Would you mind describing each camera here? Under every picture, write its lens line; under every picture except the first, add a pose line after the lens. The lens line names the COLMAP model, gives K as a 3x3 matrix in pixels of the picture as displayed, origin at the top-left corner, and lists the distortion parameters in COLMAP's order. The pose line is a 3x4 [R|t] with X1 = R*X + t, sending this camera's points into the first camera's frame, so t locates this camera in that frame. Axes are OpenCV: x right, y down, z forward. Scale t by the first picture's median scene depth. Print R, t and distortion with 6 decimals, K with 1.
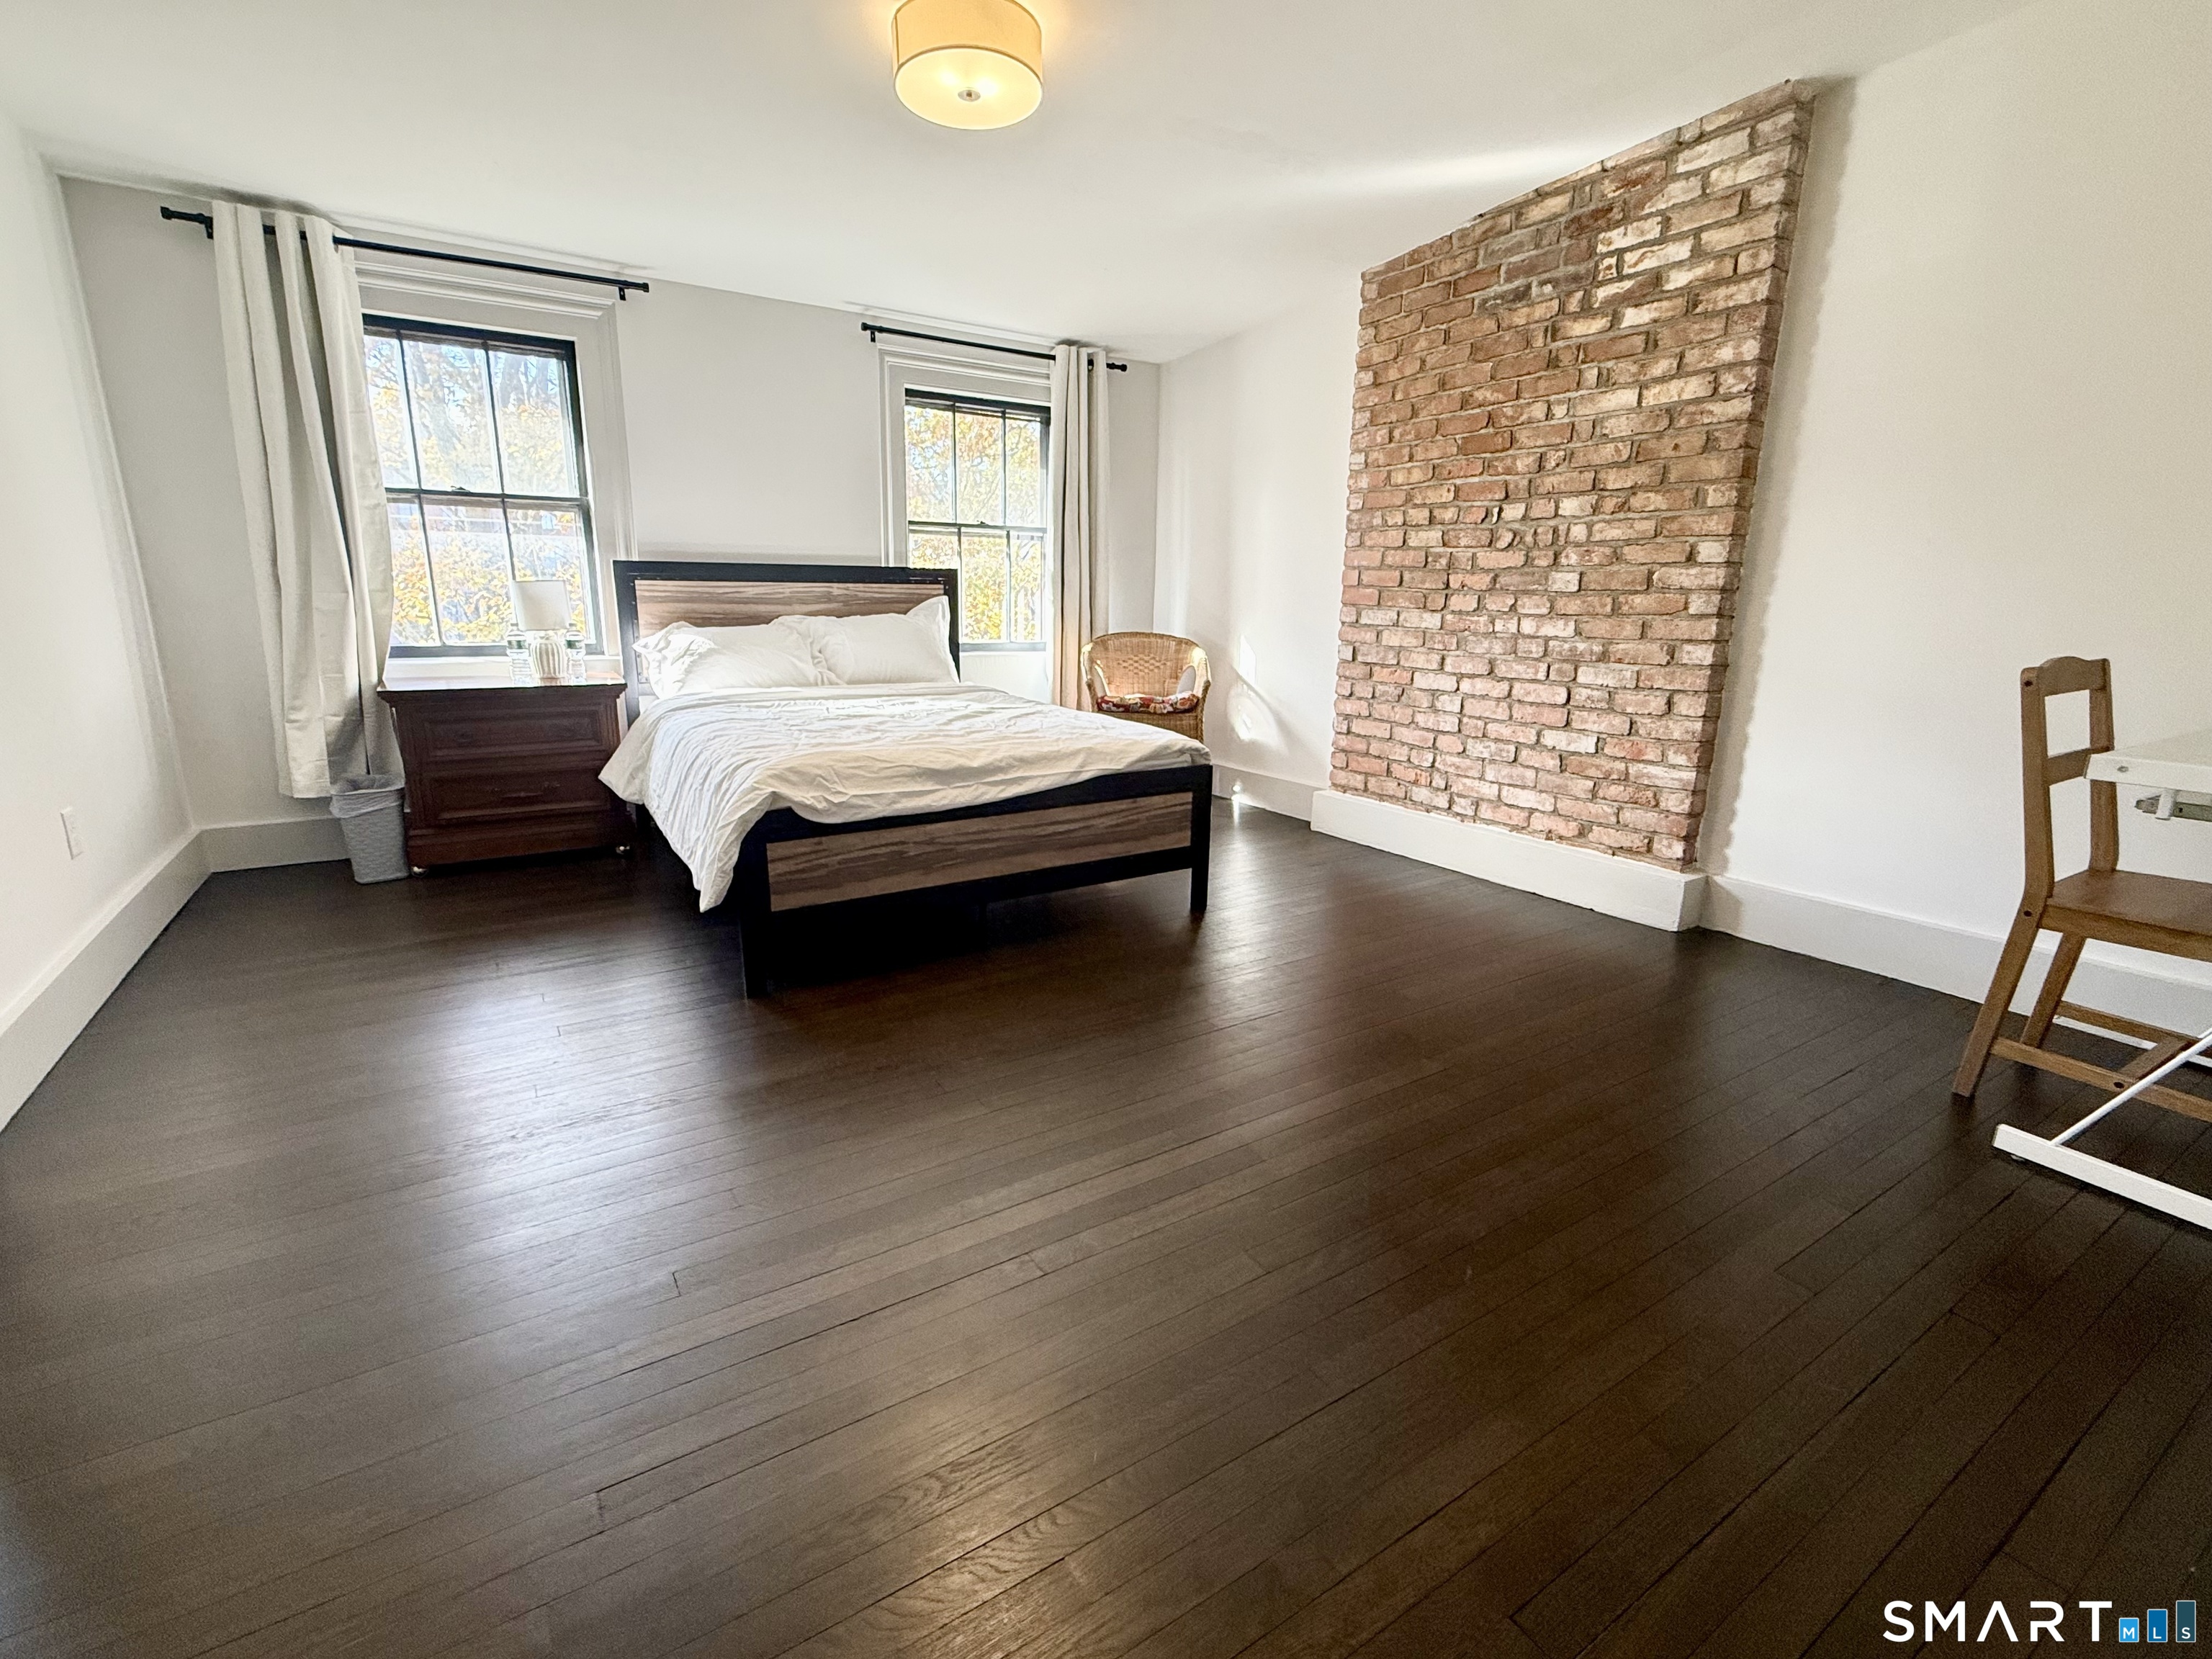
lens RADIAL K [[1010.6, 0, 1103.6], [0, 1010.6, 827.7], [0, 0, 1]] dist [0.003116, -0.000363]
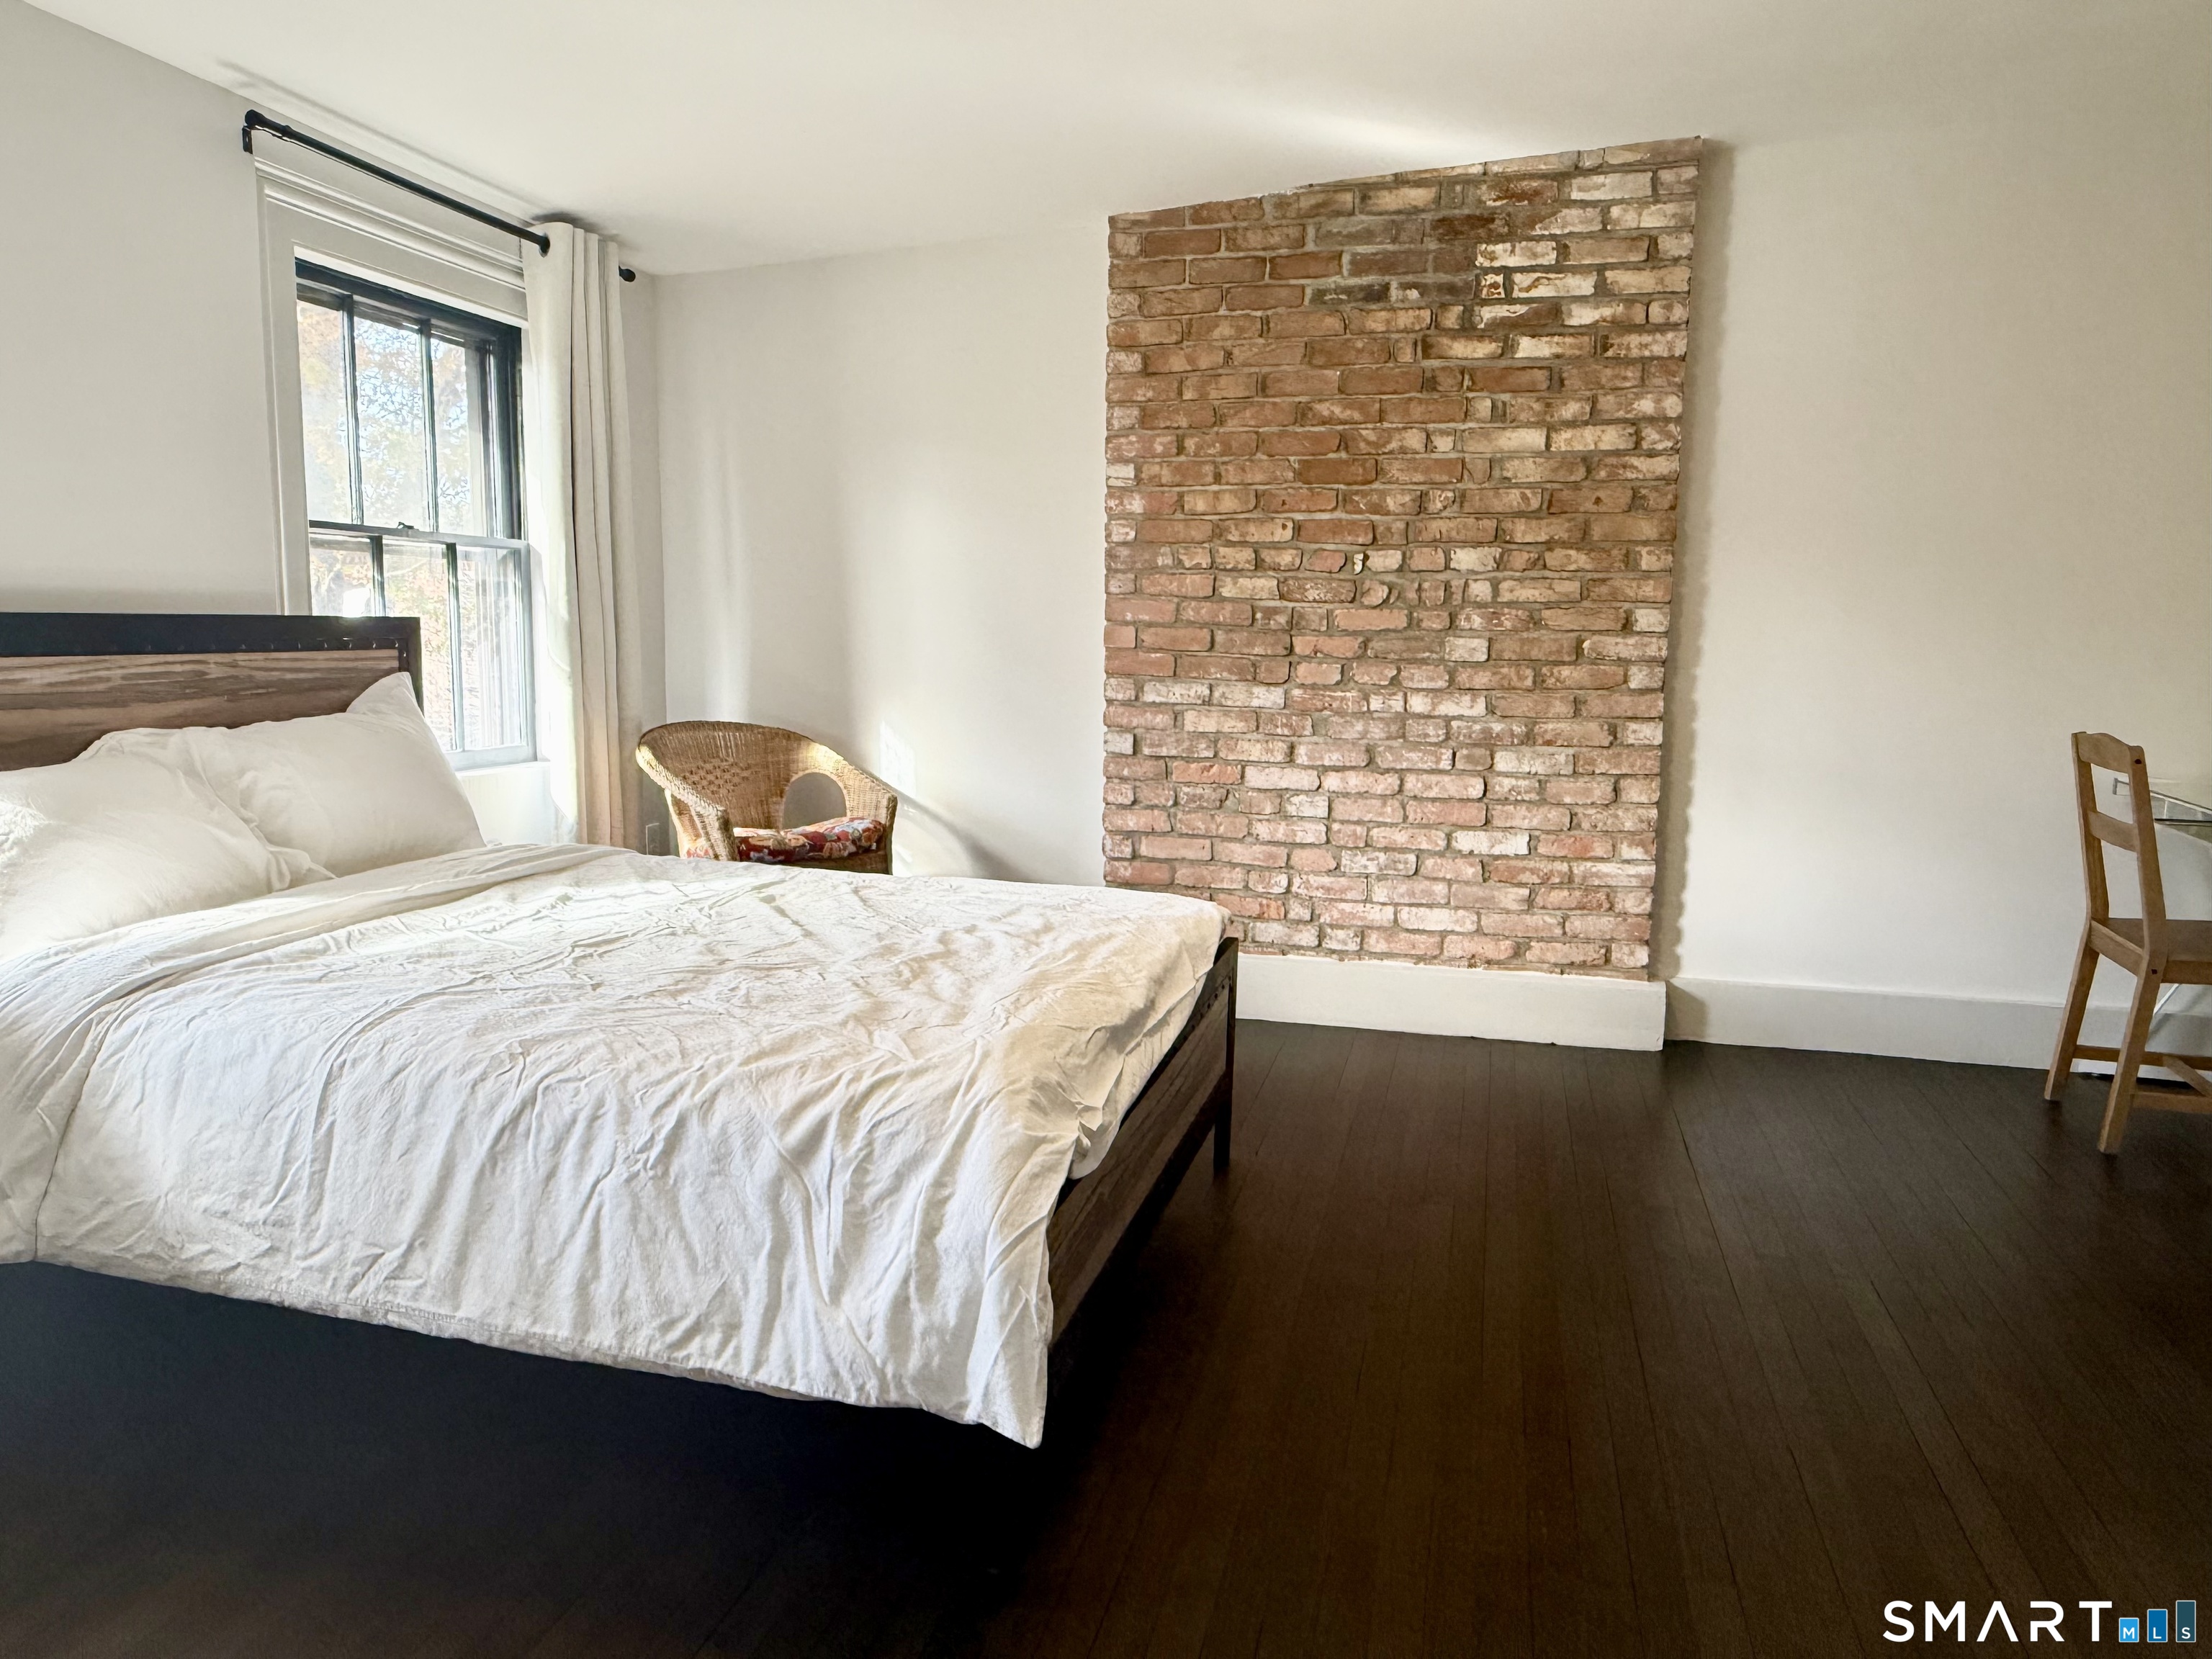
lens RADIAL K [[1469.5, 0, 1106.9], [0, 1469.5, 825.6], [0, 0, 1]] dist [-0.006246, 0.003460]
pose [[0.729450, -0.095372, 0.677353, -0.562046], [0.150602, 0.988326, -0.023028, -0.119105], [-0.667250, 0.118808, 0.735298, 0.341409]]
